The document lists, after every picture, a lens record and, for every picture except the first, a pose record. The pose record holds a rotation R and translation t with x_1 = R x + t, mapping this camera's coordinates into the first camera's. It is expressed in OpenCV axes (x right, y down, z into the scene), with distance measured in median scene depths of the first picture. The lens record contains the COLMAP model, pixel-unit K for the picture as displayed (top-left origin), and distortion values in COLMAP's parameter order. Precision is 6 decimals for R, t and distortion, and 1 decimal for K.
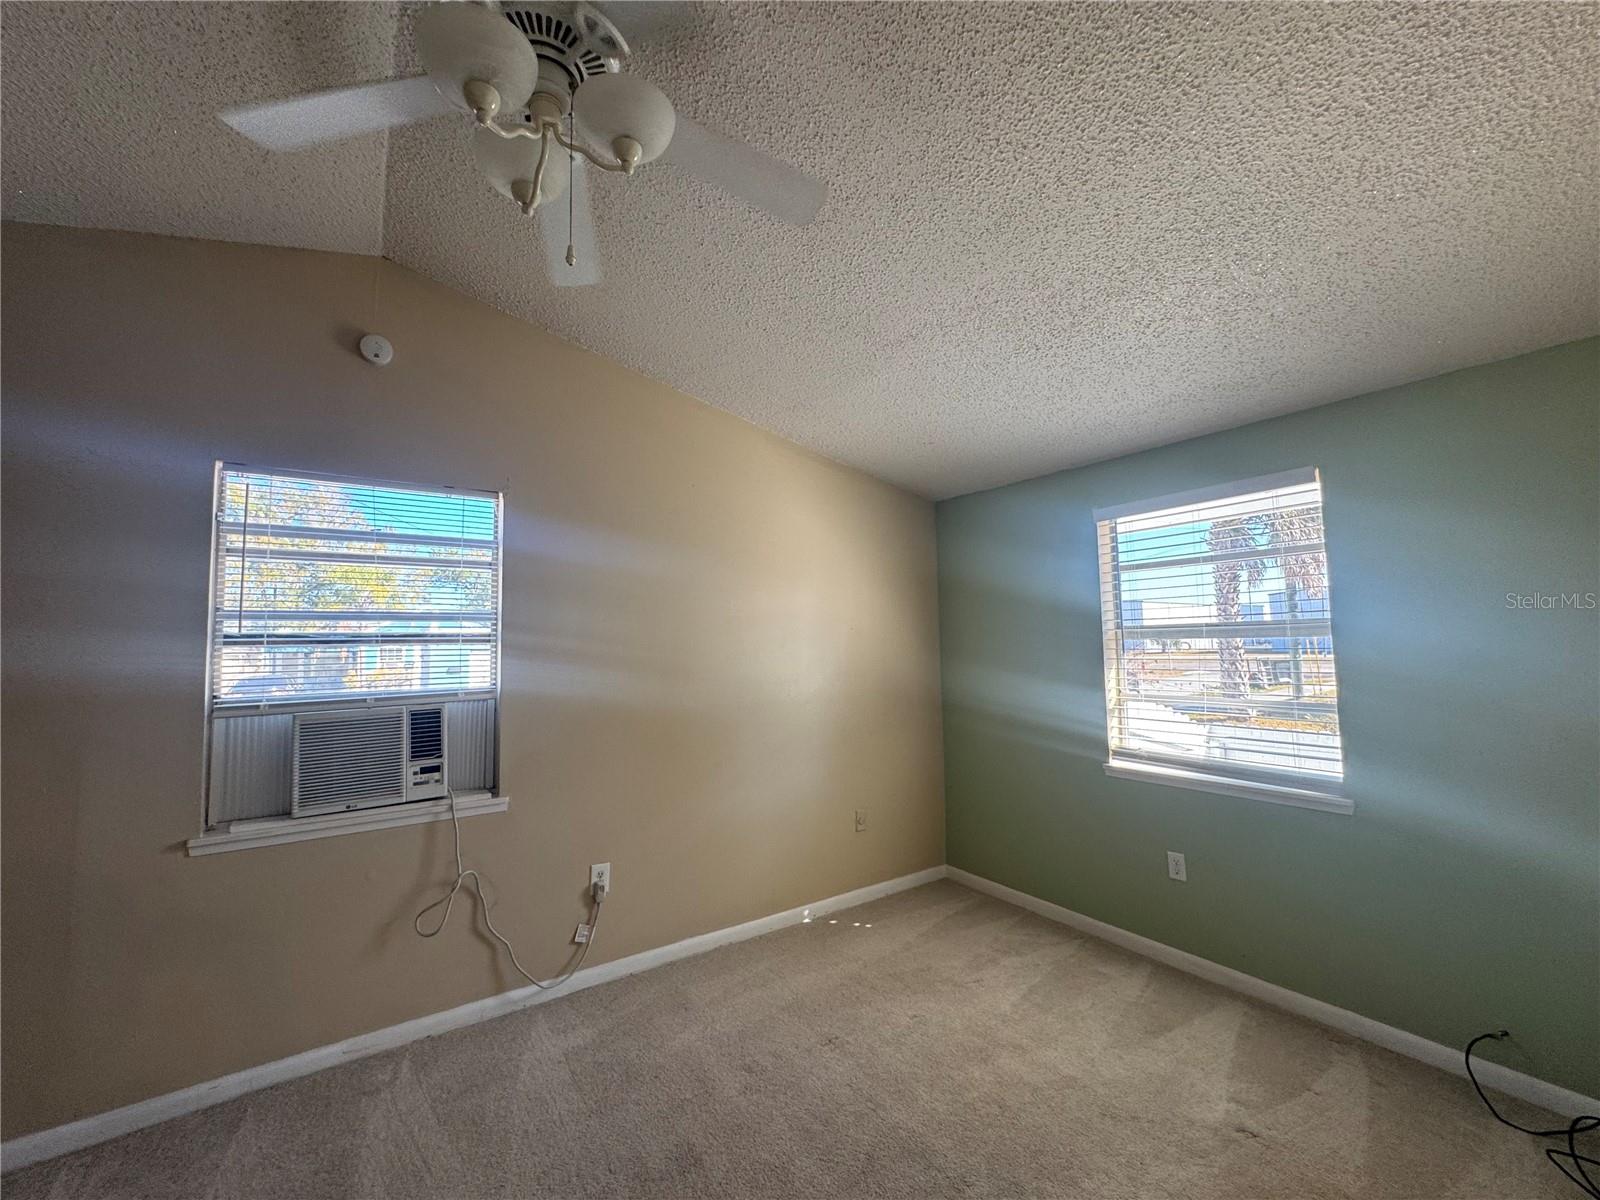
lens RADIAL K [[642.6, 0, 803.2], [0, 642.6, 601.9], [0, 0, 1]] dist [-0.002491, 0.000515]
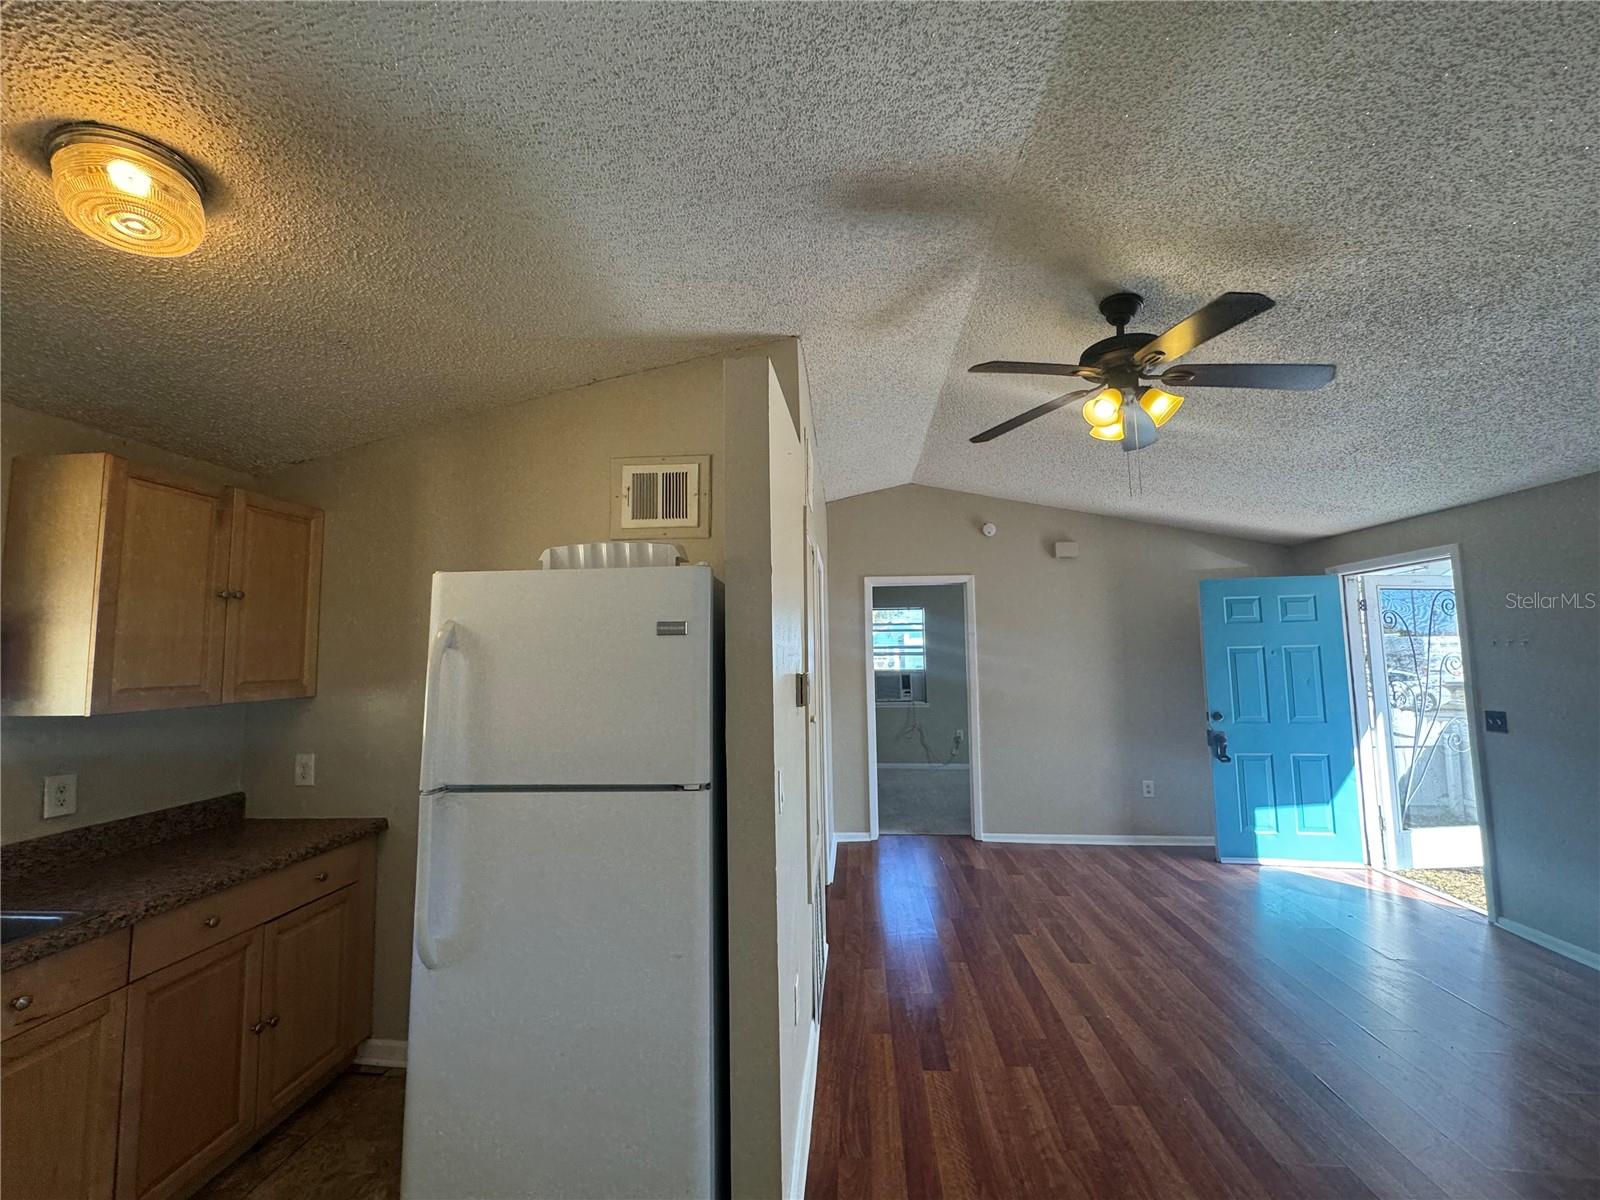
lens RADIAL K [[642.6, 0, 795.0], [0, 642.6, 601.6], [0, 0, 1]] dist [-0.002491, 0.000515]
pose [[0.772036, -0.038824, -0.634392, 1.168056], [0.039510, 0.999134, -0.013063, -0.205250], [0.634350, -0.014980, 0.772901, -2.057370]]
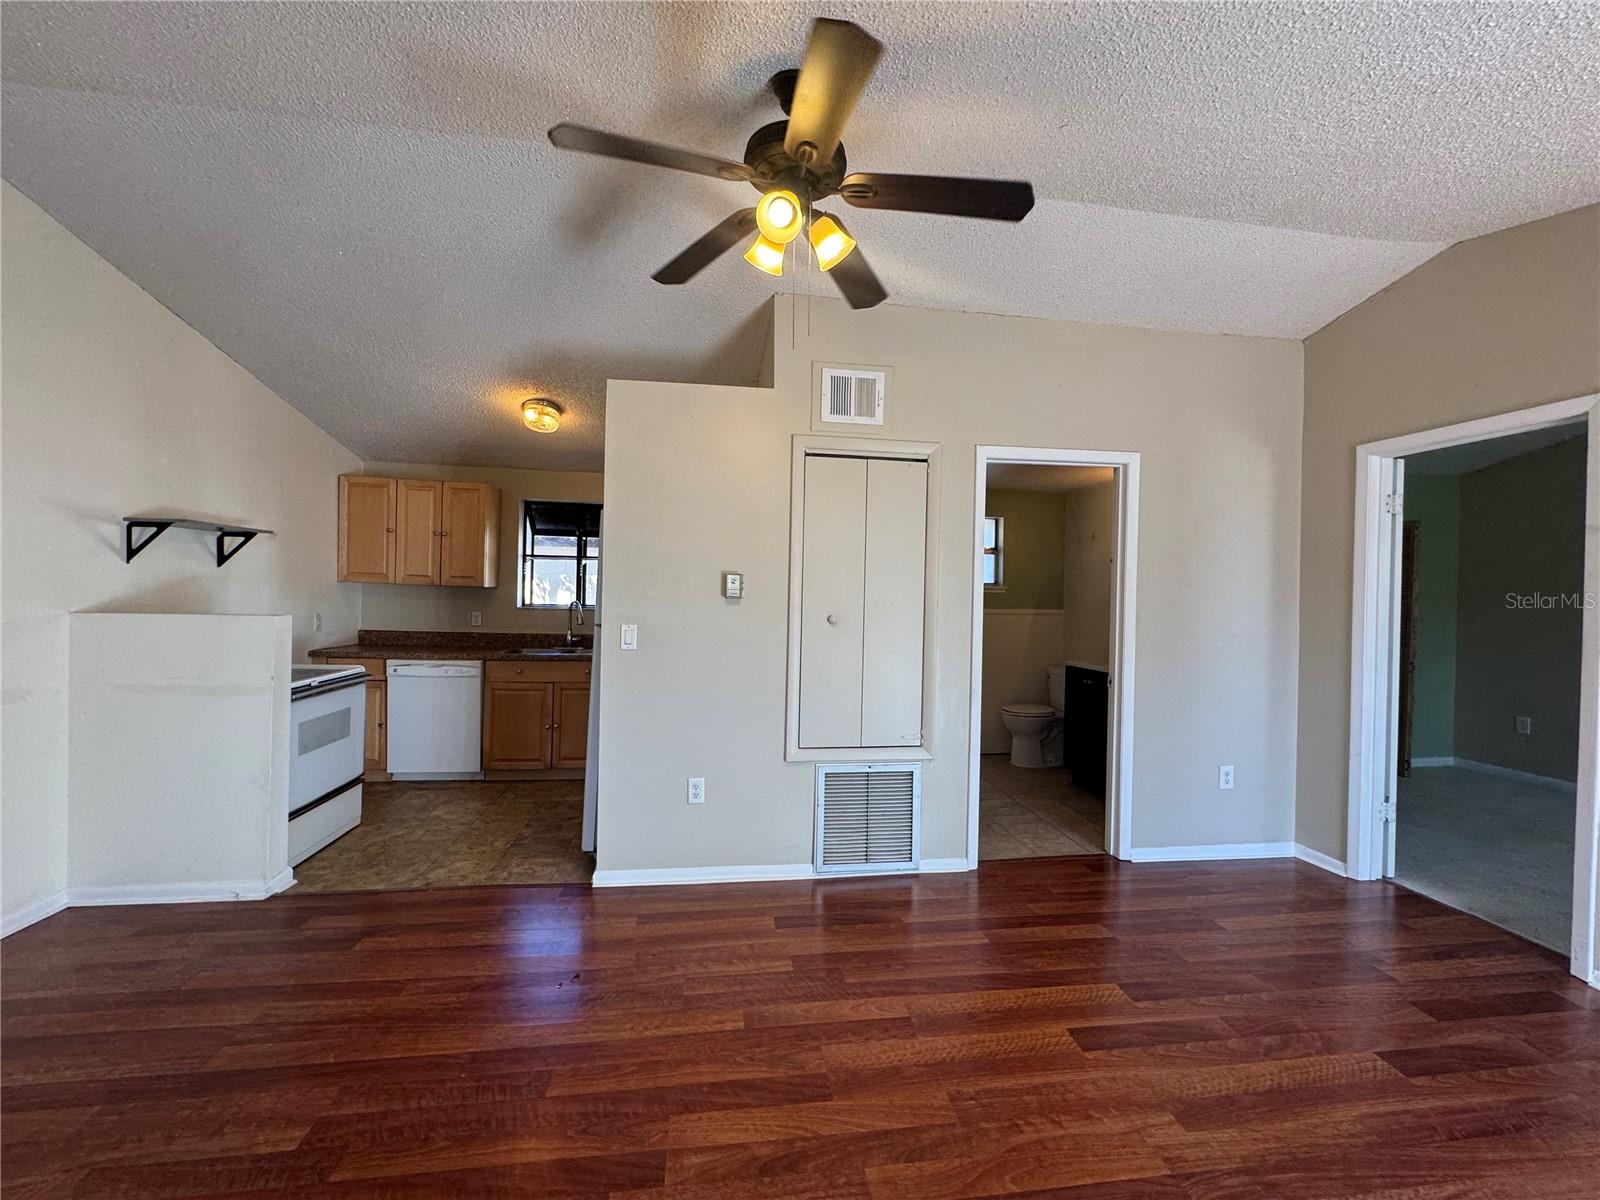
lens RADIAL K [[642.6, 0, 797.0], [0, 642.6, 597.1], [0, 0, 1]] dist [-0.002491, 0.000515]
pose [[-0.447073, 0.021249, -0.894245, 1.607611], [0.050921, 0.998701, -0.001727, -0.069853], [0.893047, -0.046307, -0.447575, -0.756598]]
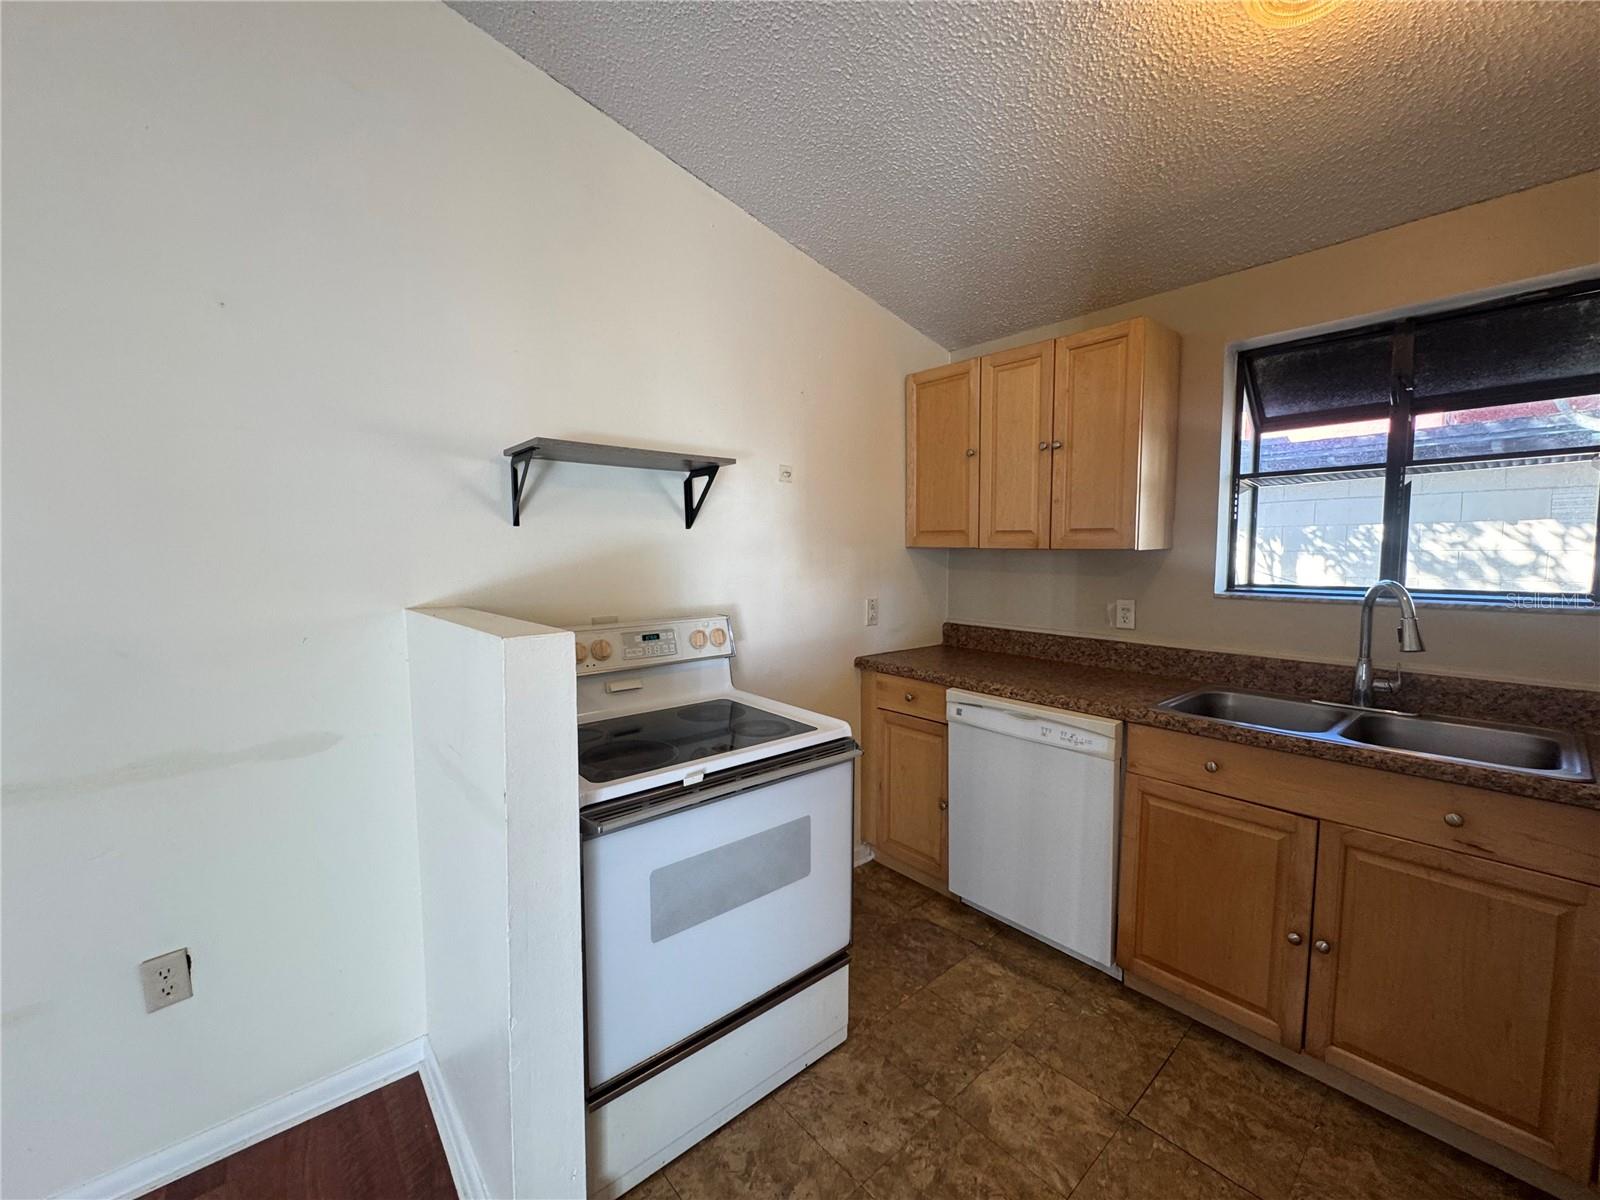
lens RADIAL K [[642.6, 0, 801.8], [0, 642.6, 600.2], [0, 0, 1]] dist [-0.002491, 0.000515]
pose [[-0.993224, 0.037438, -0.110021, 0.893362], [0.036824, 0.999293, 0.007603, -0.104006], [0.110228, 0.003500, -0.993900, -1.589196]]
